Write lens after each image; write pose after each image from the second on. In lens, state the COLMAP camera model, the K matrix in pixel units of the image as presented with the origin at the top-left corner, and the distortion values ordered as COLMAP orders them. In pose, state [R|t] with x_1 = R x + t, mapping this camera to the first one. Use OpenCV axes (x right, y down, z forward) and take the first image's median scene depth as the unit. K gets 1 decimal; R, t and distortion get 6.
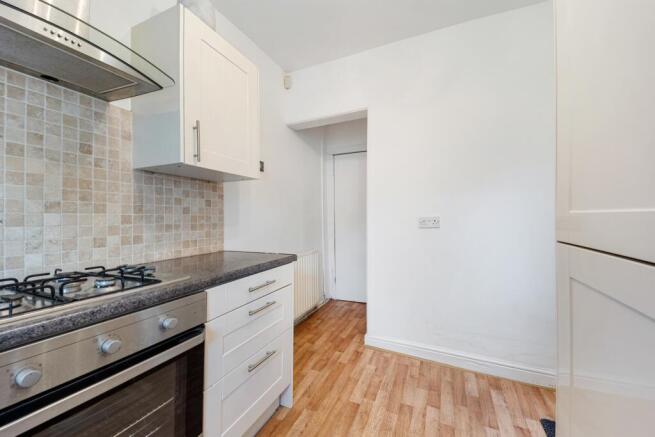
lens RADIAL K [[255.8, 0, 327.5], [0, 255.8, 218.5], [0, 0, 1]] dist [-0.001072, -0.005763]
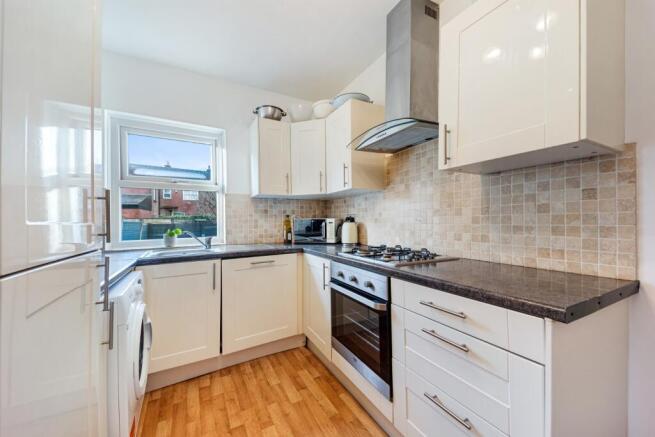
lens RADIAL K [[240.3, 0, 327.5], [0, 240.3, 218.5], [0, 0, 1]] dist [0.000206, -0.004332]
pose [[-0.609536, 0.001718, -0.792757, 0.432072], [0.009795, 0.999938, -0.005364, -0.003666], [0.792698, -0.011034, -0.609515, 0.983160]]
